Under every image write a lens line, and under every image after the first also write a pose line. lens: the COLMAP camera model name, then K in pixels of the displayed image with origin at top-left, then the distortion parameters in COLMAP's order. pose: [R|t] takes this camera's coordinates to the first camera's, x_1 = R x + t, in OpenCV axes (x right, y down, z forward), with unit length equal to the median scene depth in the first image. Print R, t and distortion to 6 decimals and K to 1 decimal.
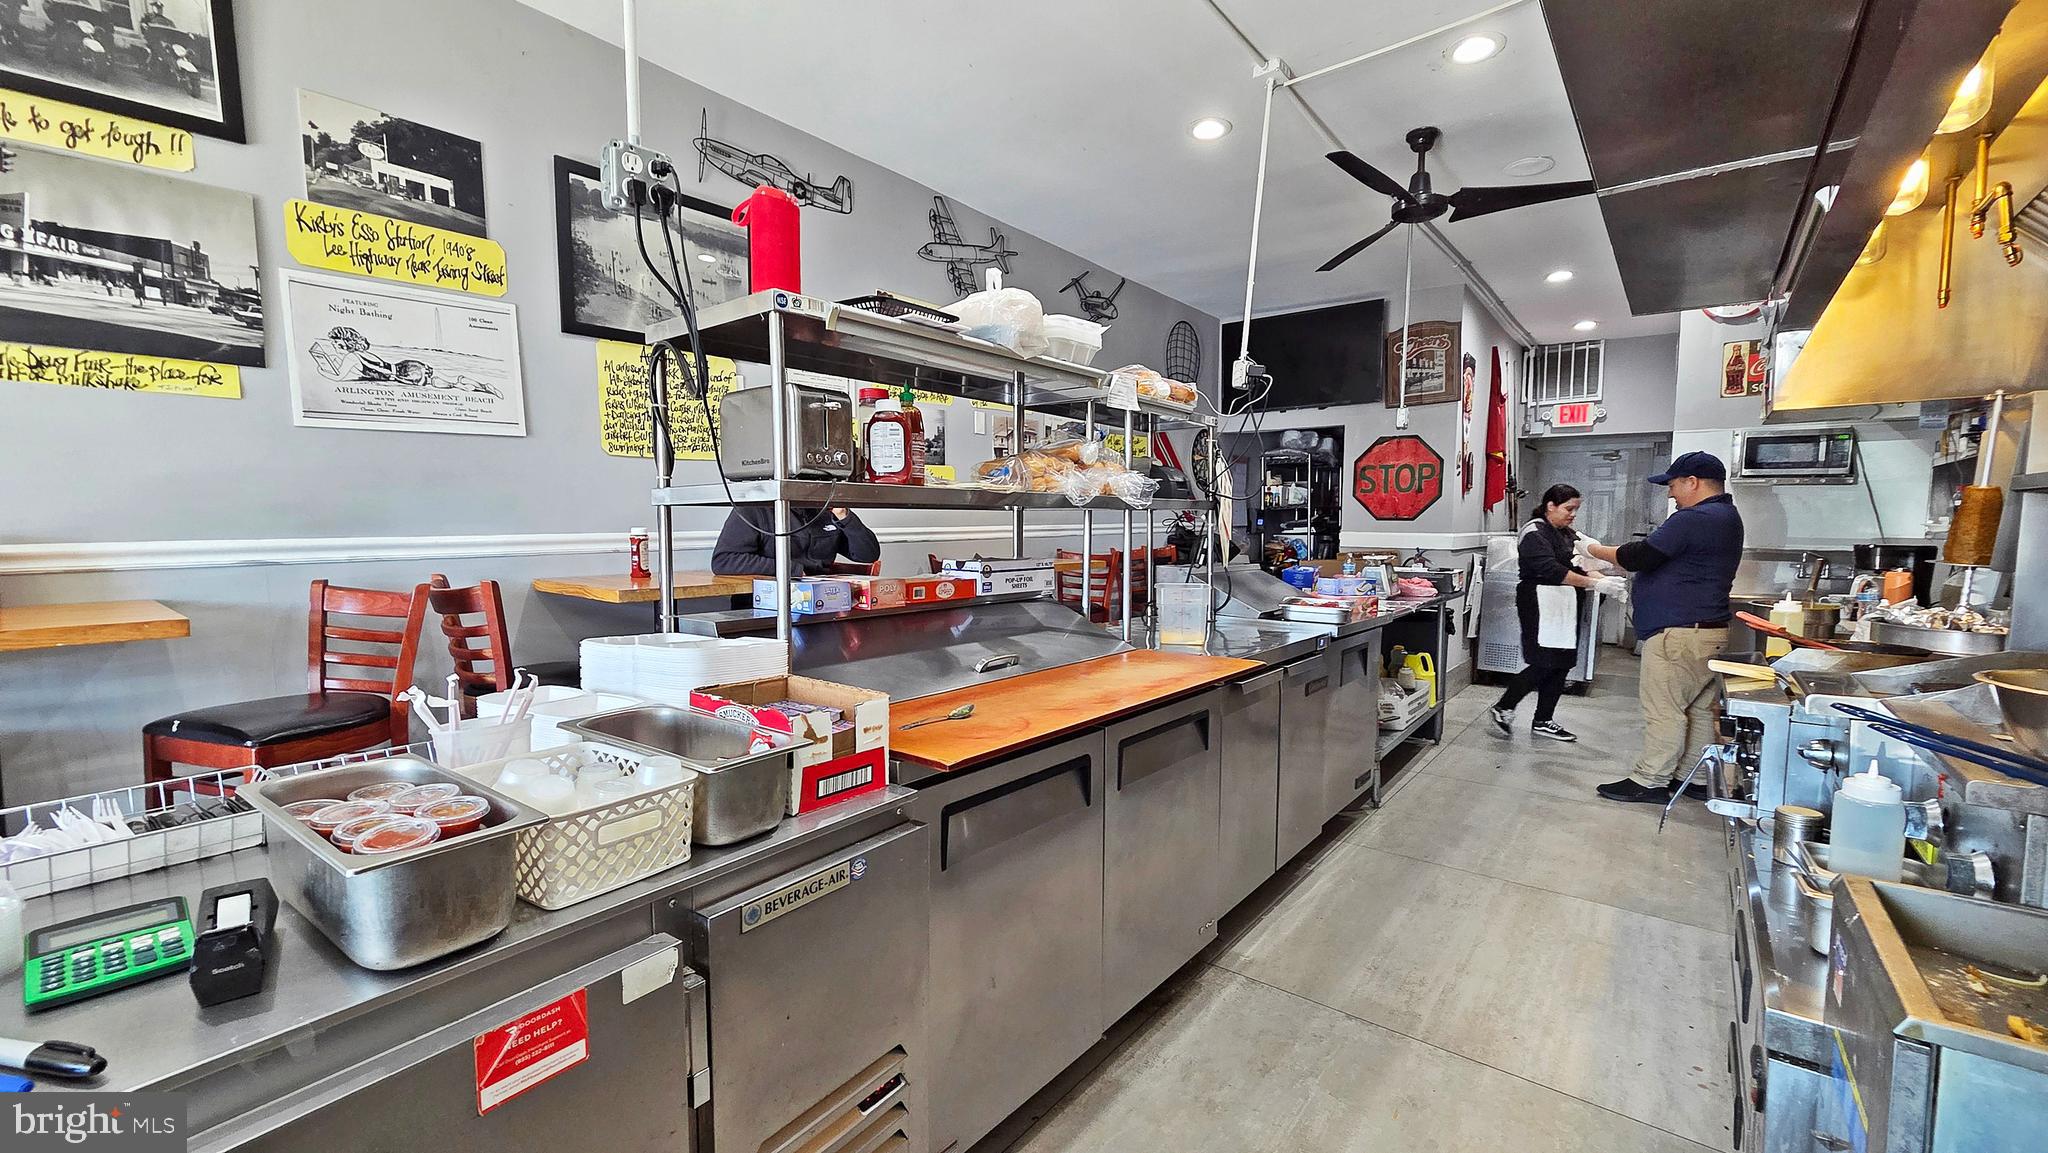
lens RADIAL K [[820.7, 0, 1025.3], [0, 820.7, 580.7], [0, 0, 1]] dist [0.001302, 0.000046]
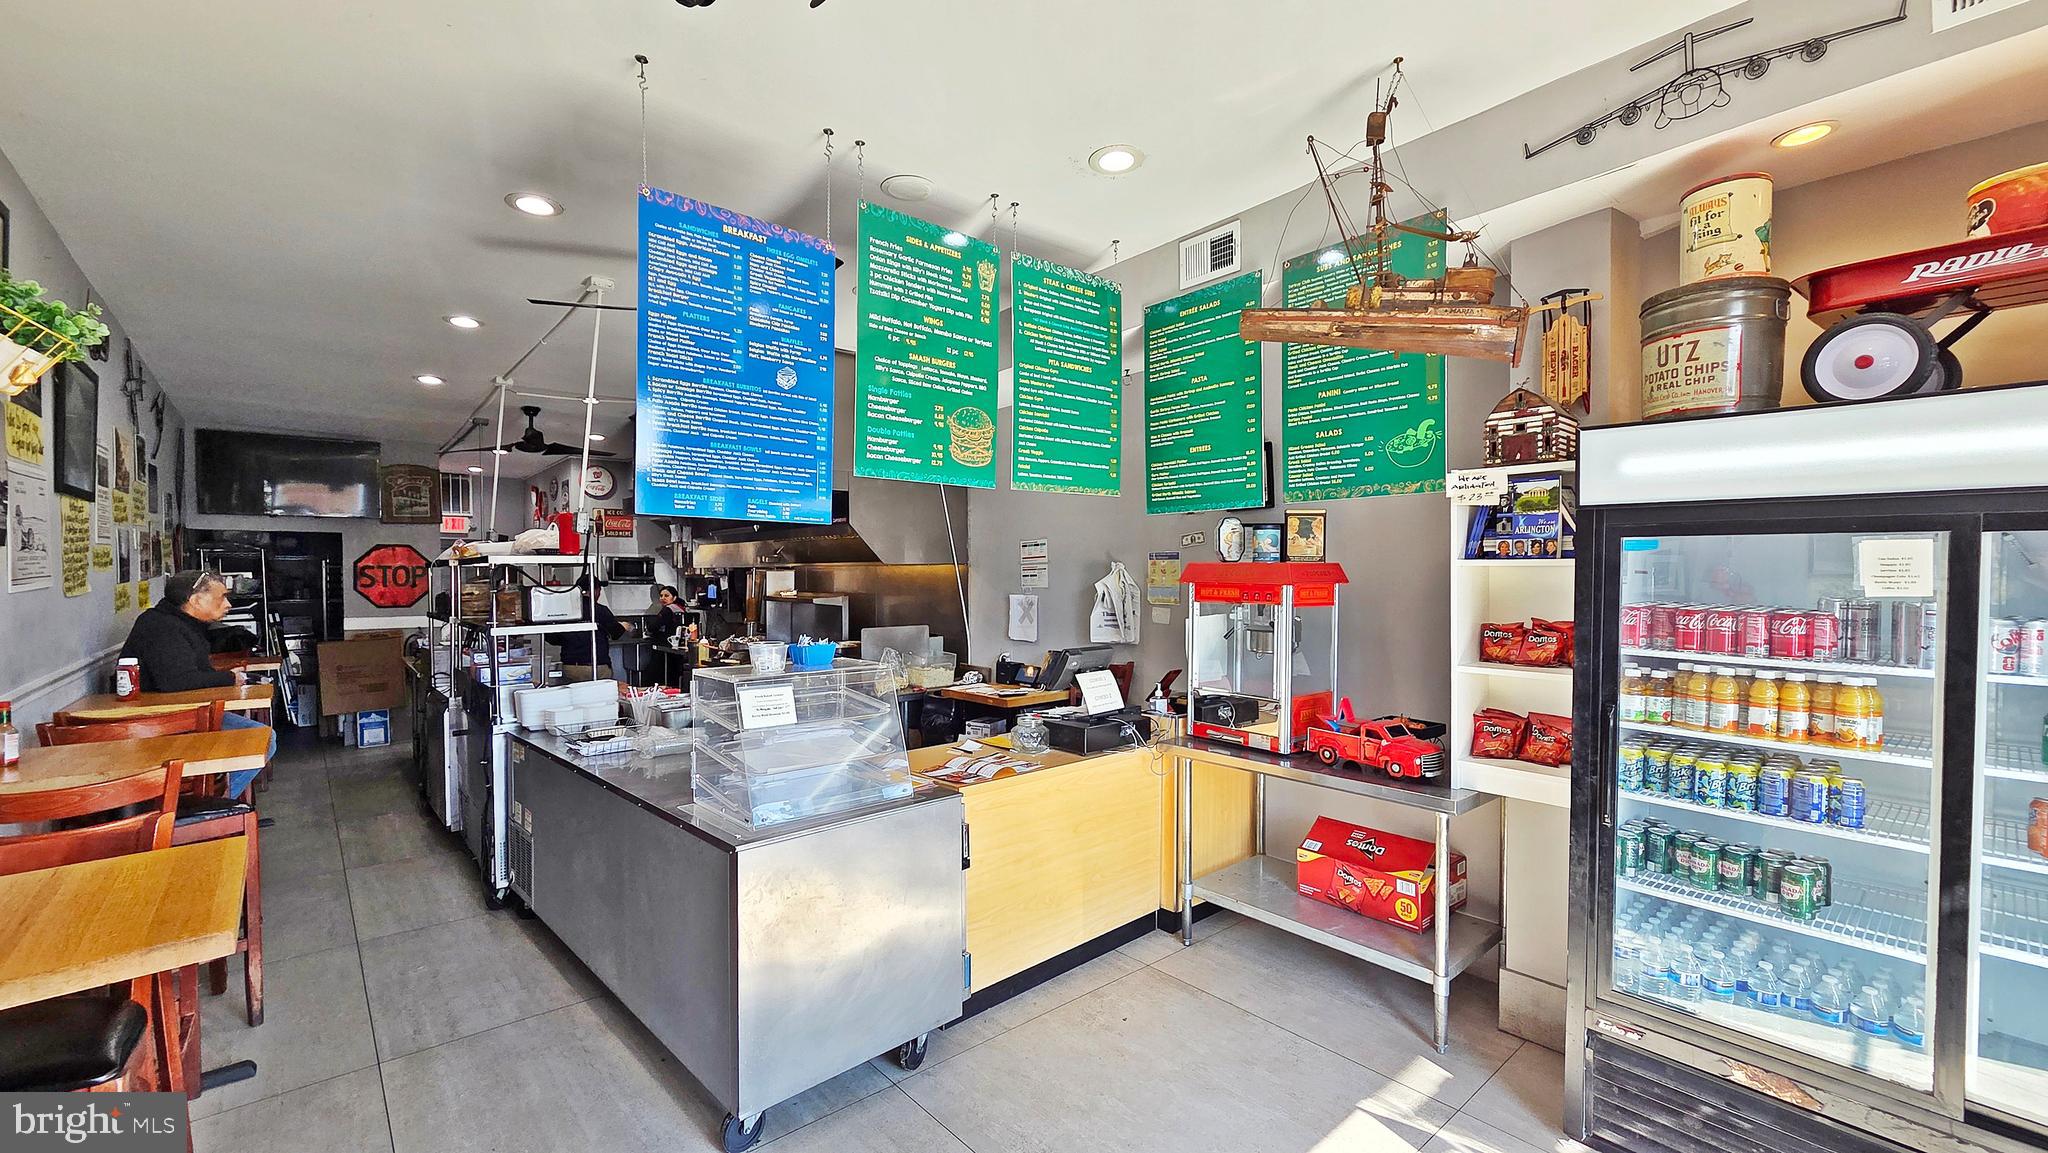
lens RADIAL K [[820.7, 0, 1024.9], [0, 820.7, 580.9], [0, 0, 1]] dist [0.001302, 0.000046]
pose [[0.161966, -0.017361, 0.986644, -0.701686], [0.083124, 0.996532, 0.003890, -0.036644], [-0.983289, 0.081384, 0.162848, -0.230063]]
